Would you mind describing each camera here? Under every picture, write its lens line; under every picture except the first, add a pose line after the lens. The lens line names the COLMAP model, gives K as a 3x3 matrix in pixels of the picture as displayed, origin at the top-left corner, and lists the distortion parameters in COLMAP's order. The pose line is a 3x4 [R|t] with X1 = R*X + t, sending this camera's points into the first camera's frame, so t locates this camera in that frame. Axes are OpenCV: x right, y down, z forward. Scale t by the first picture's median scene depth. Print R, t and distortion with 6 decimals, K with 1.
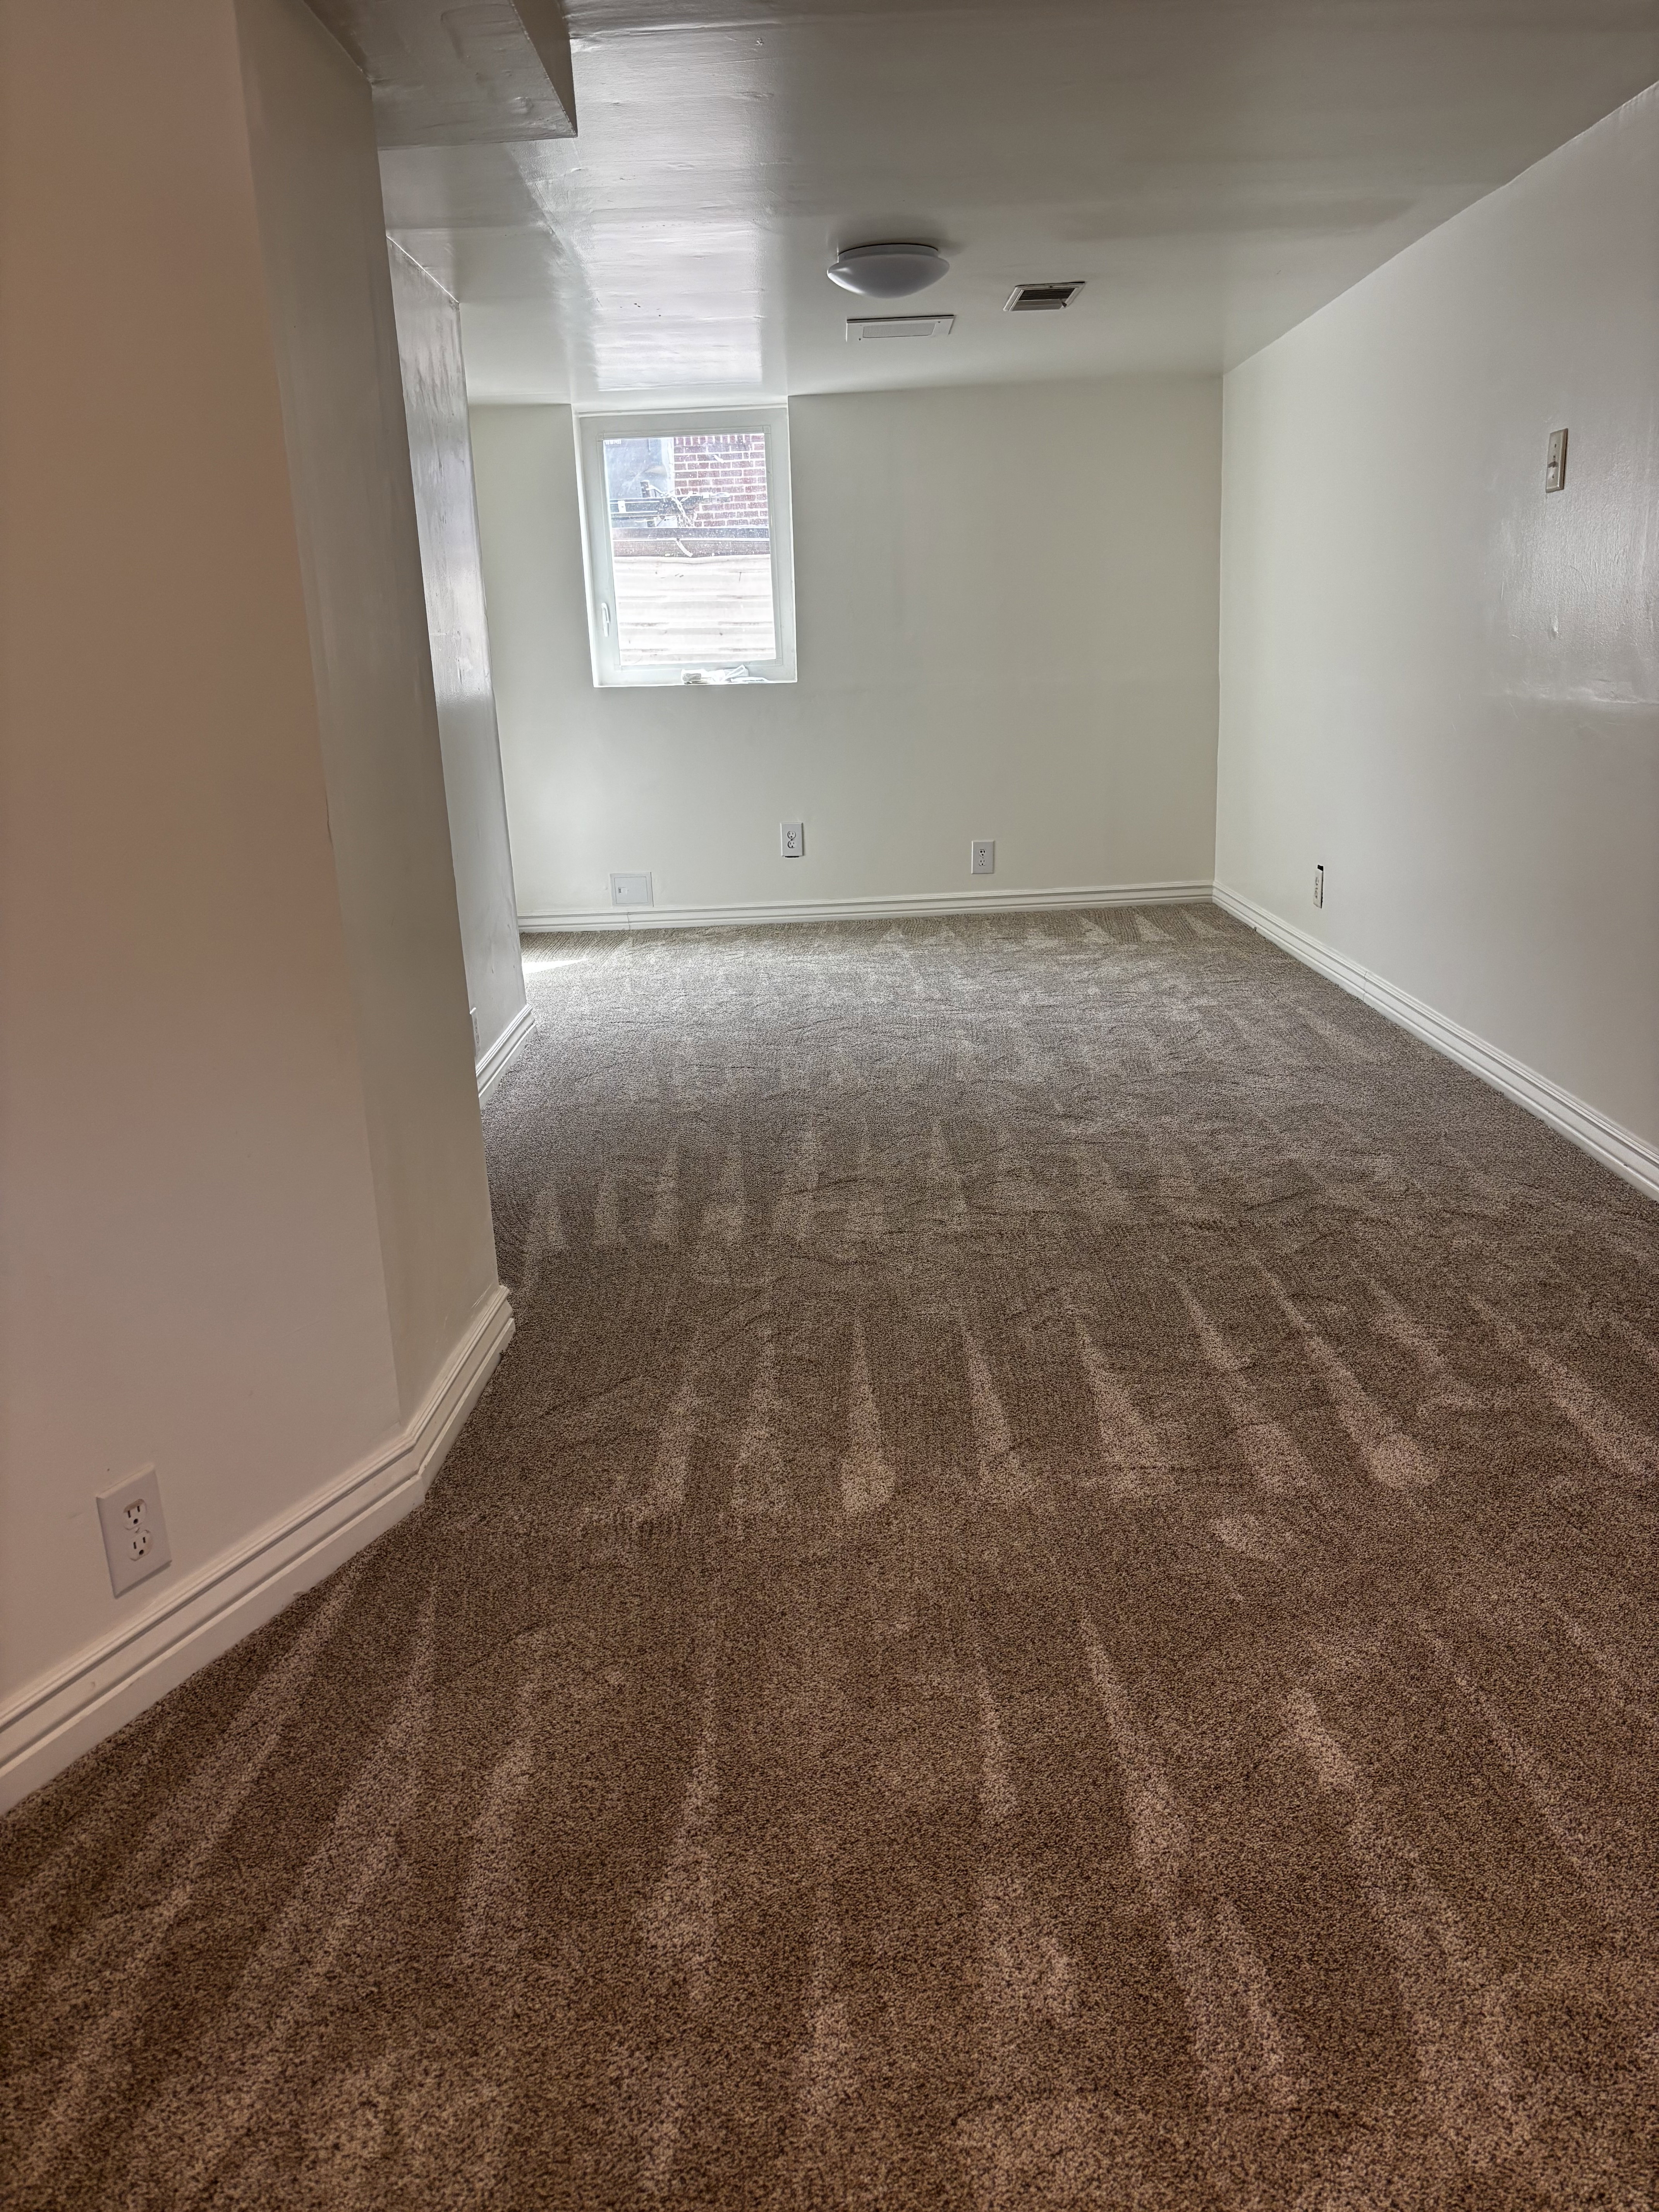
lens RADIAL K [[1707.6, 0, 845.1], [0, 1707.6, 1106.6], [0, 0, 1]] dist [0.056989, -0.065959]
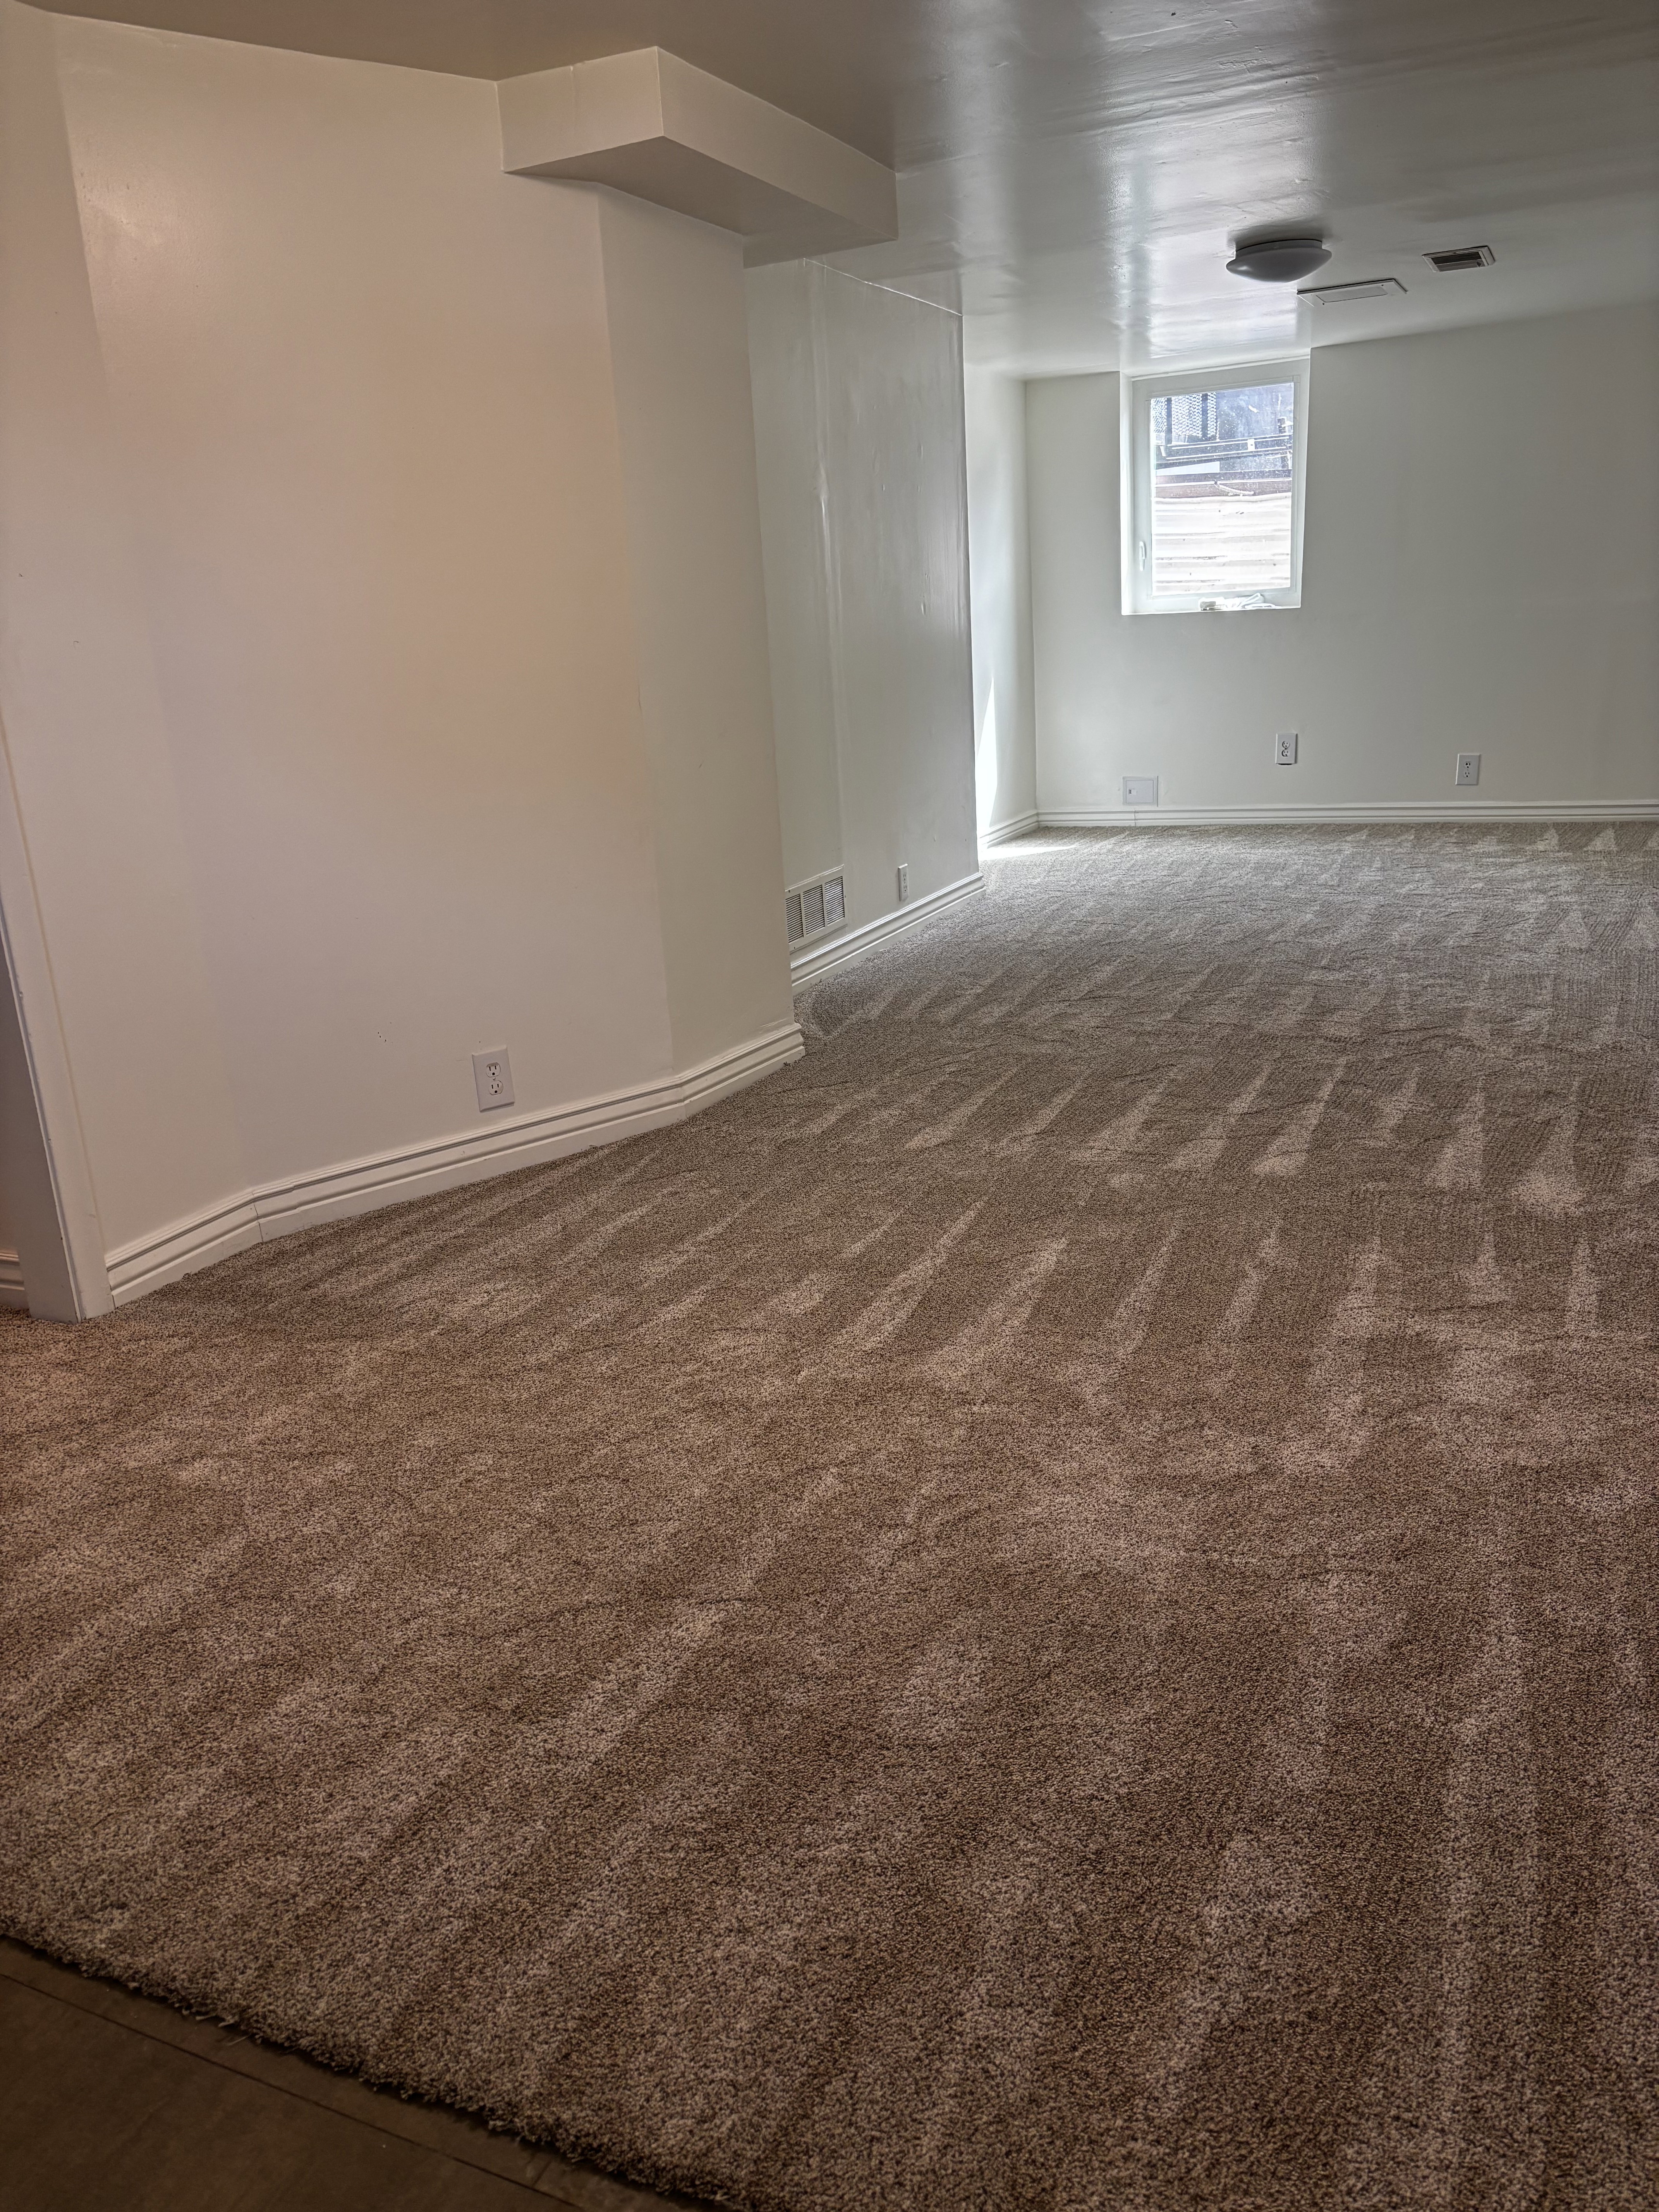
lens RADIAL K [[1707.6, 0, 816.5], [0, 1707.6, 1103.8], [0, 0, 1]] dist [0.056989, -0.065959]
pose [[0.901742, 0.104442, -0.419467, 0.403991], [-0.088623, 0.994428, 0.057085, 0.078415], [0.423092, -0.014301, 0.905974, -0.316900]]
